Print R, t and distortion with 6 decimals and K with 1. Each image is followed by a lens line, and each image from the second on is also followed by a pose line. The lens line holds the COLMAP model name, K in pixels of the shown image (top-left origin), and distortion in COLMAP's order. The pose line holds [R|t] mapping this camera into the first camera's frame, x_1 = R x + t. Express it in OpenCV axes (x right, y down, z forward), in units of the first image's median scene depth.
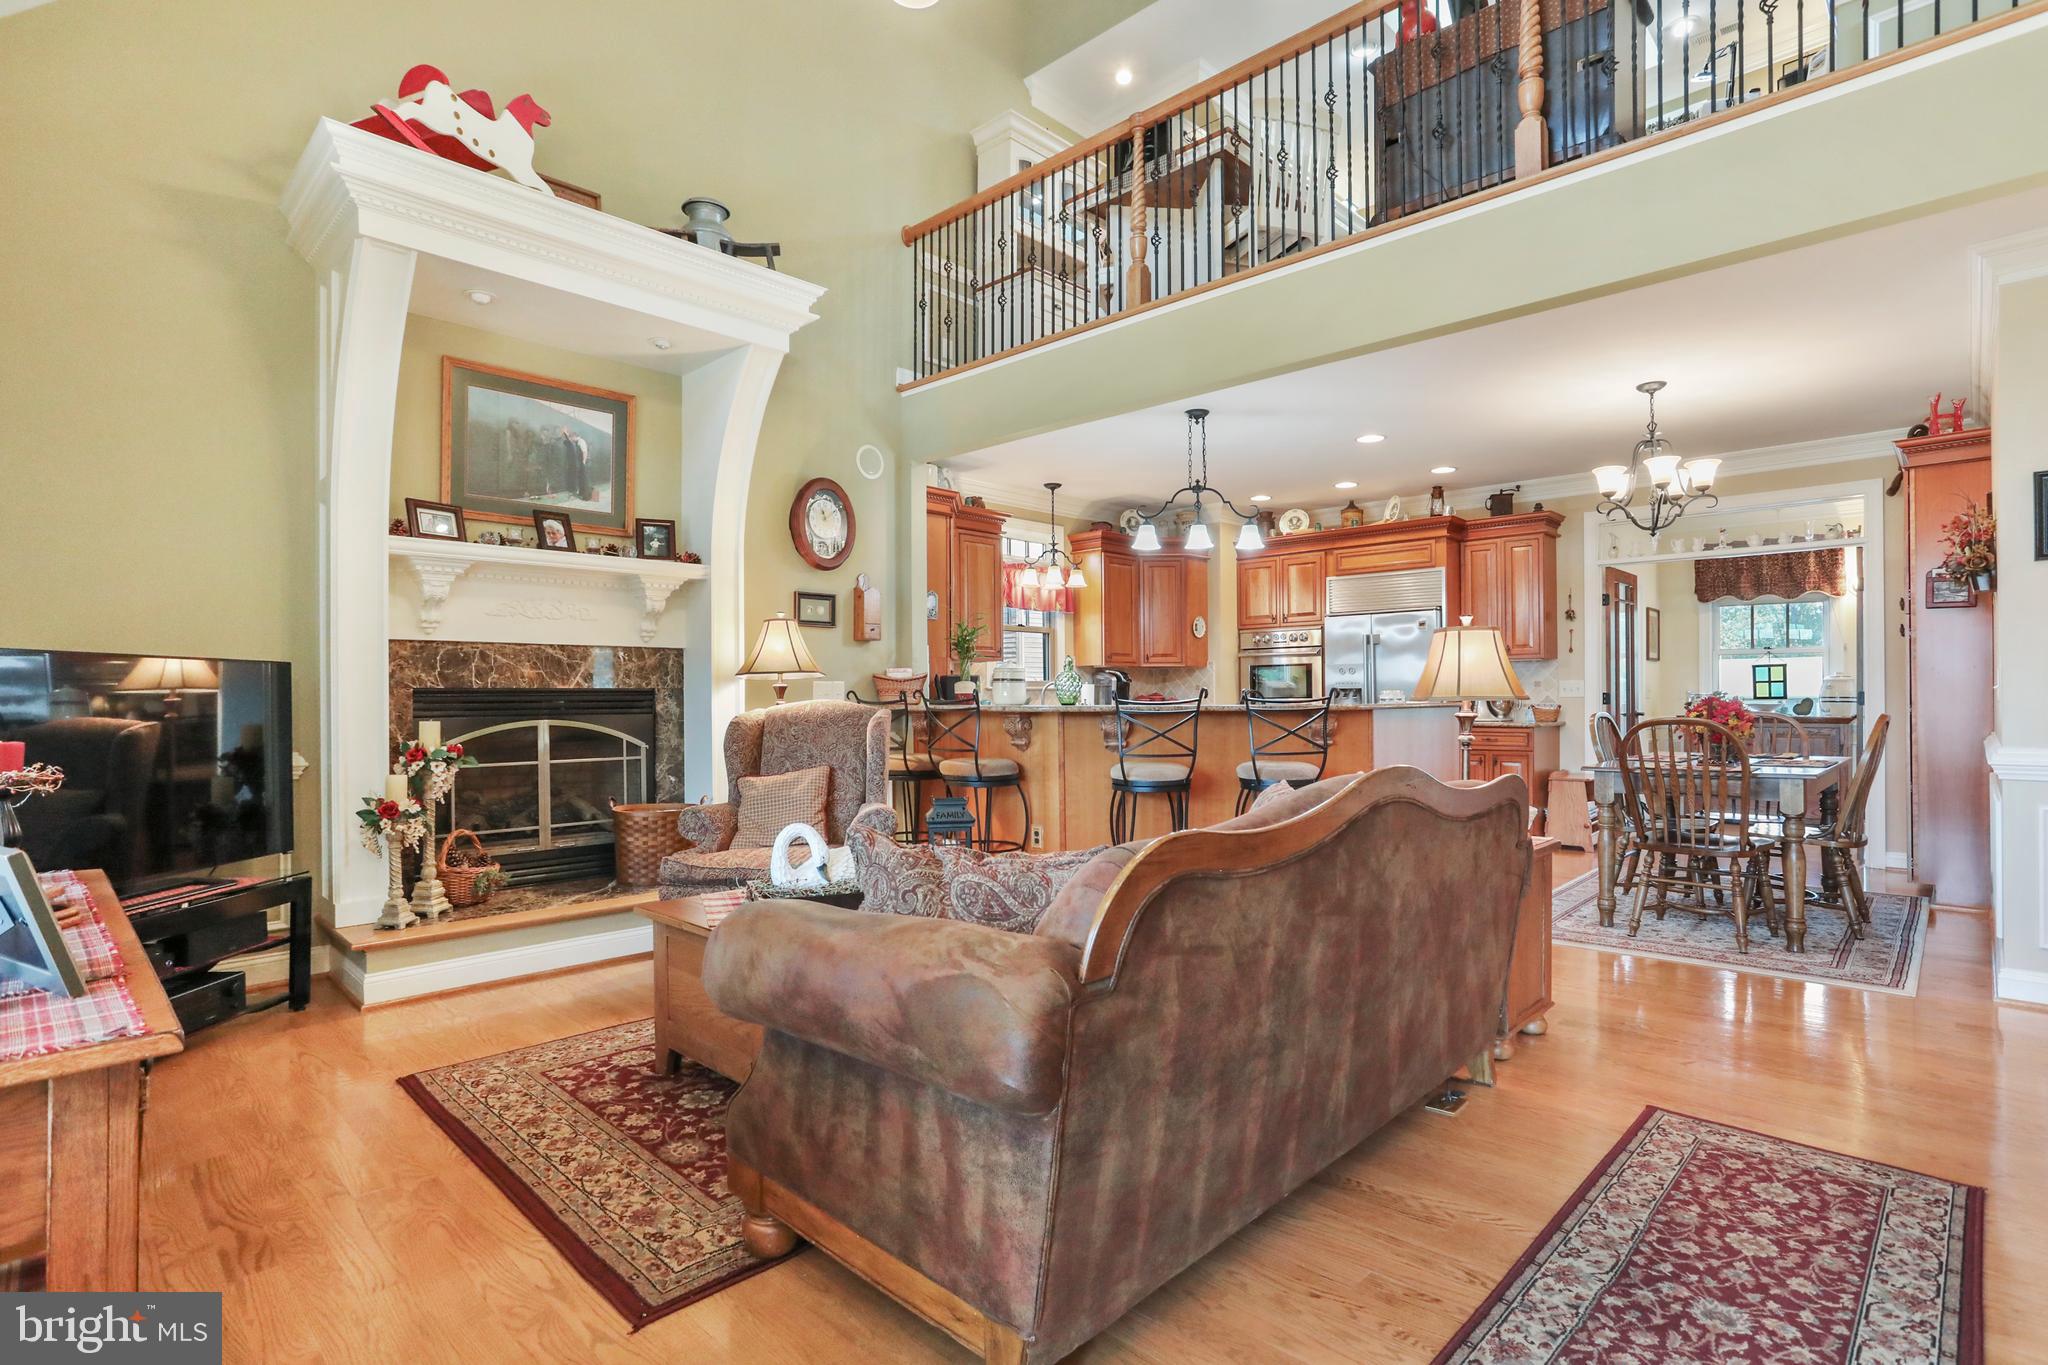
lens RADIAL K [[1004.0, 0, 1026.3], [0, 1004.0, 691.4], [0, 0, 1]] dist [-0.041895, 0.025600]
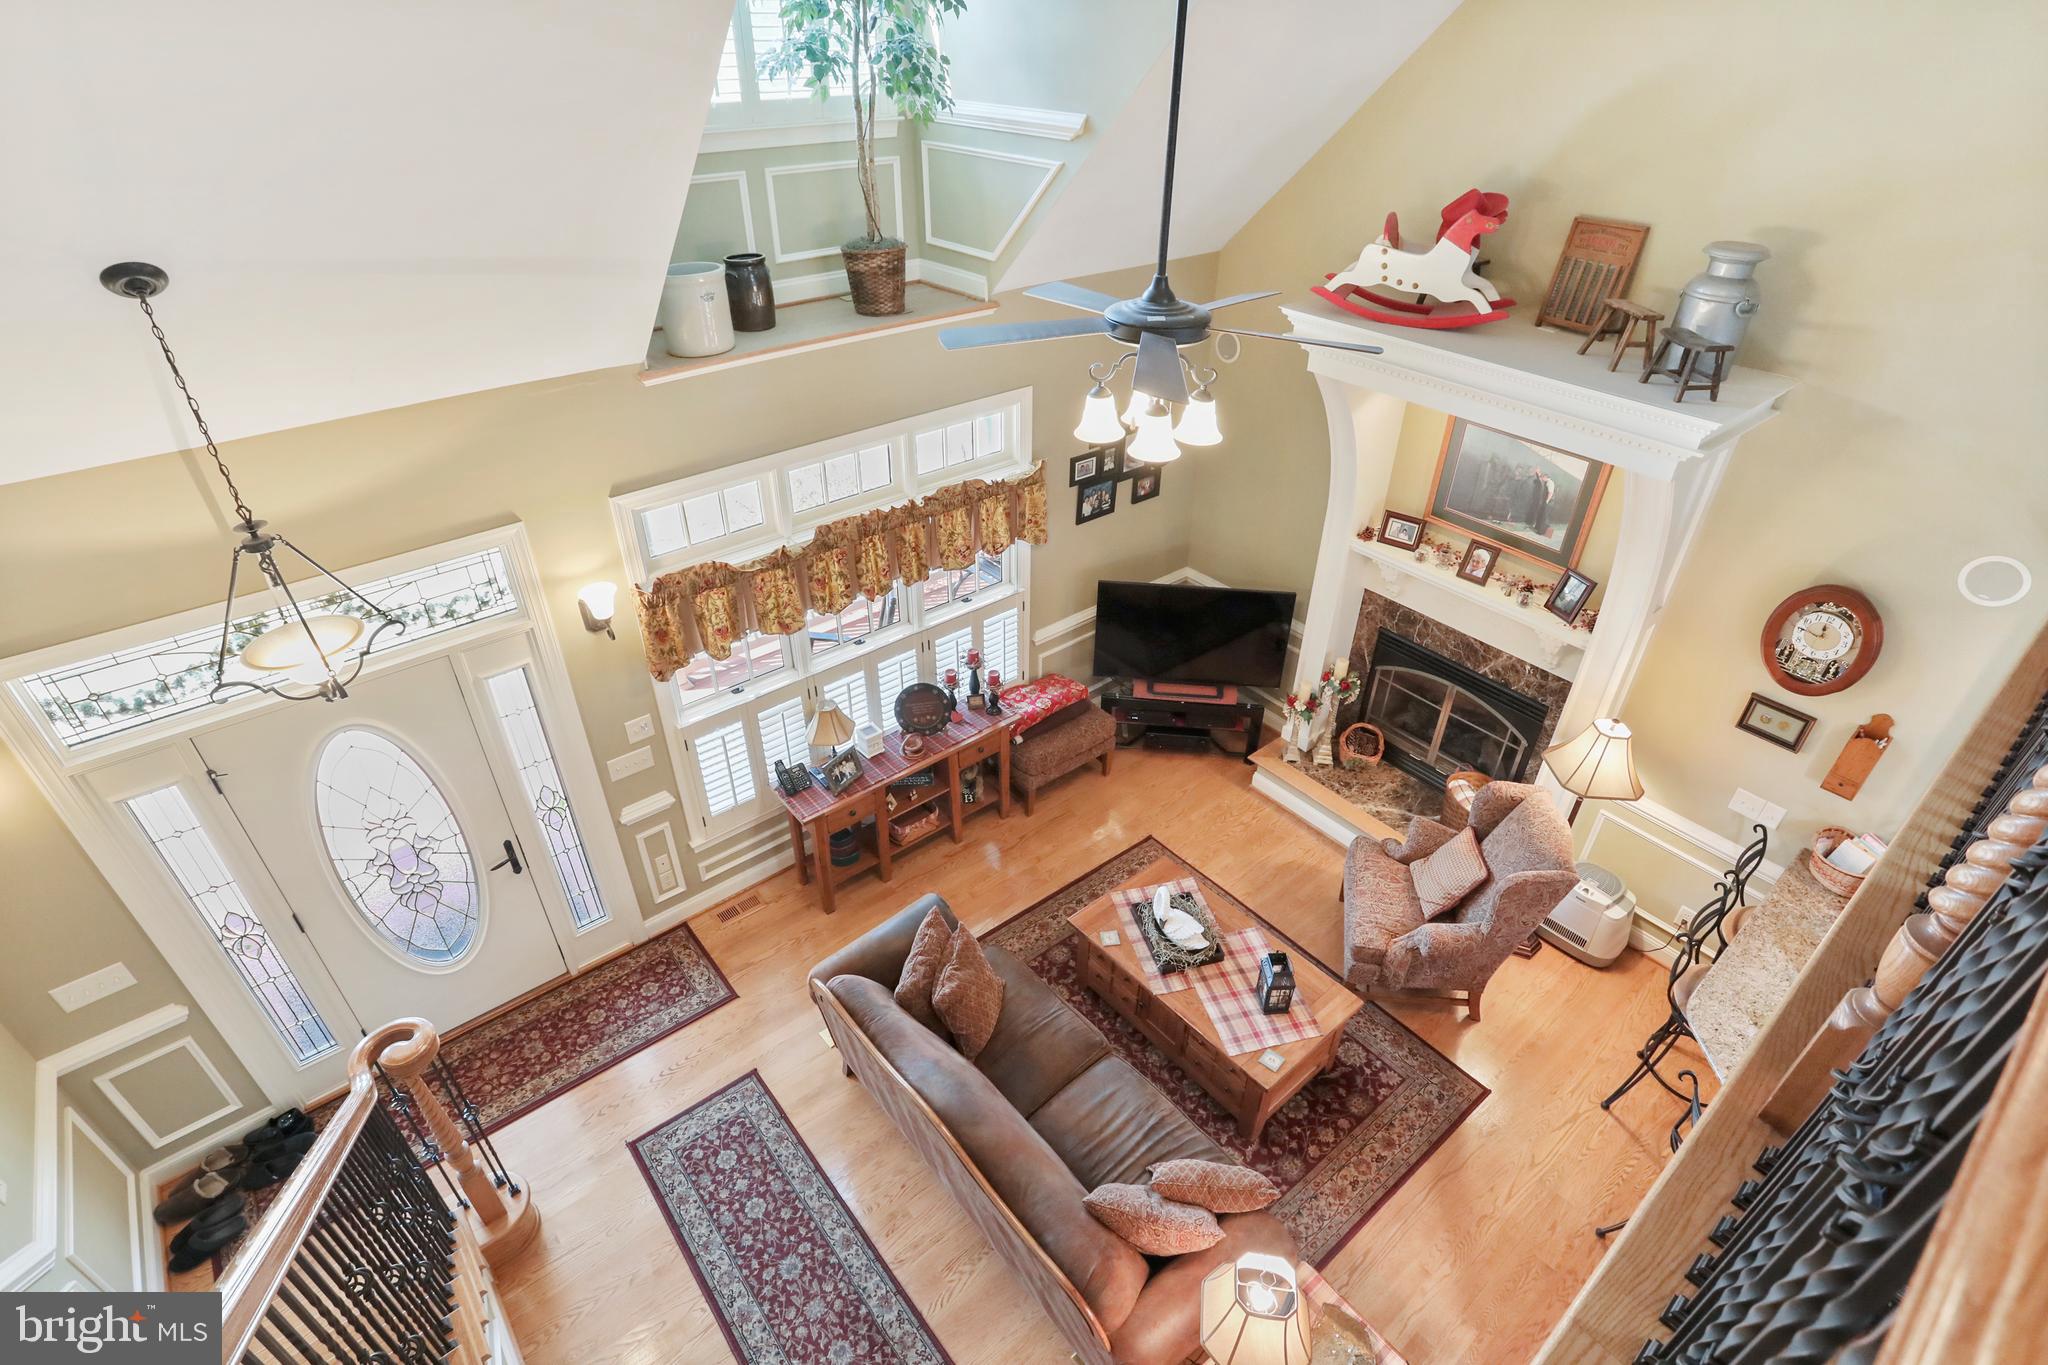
lens RADIAL K [[991.9, 0, 1024.6], [0, 991.9, 686.7], [0, 0, 1]] dist [-0.066350, 0.037198]
pose [[-0.113060, 0.565487, -0.816971, 0.580278], [-0.001425, 0.822150, 0.569269, -0.660109], [0.993587, 0.065526, -0.092147, 0.556192]]
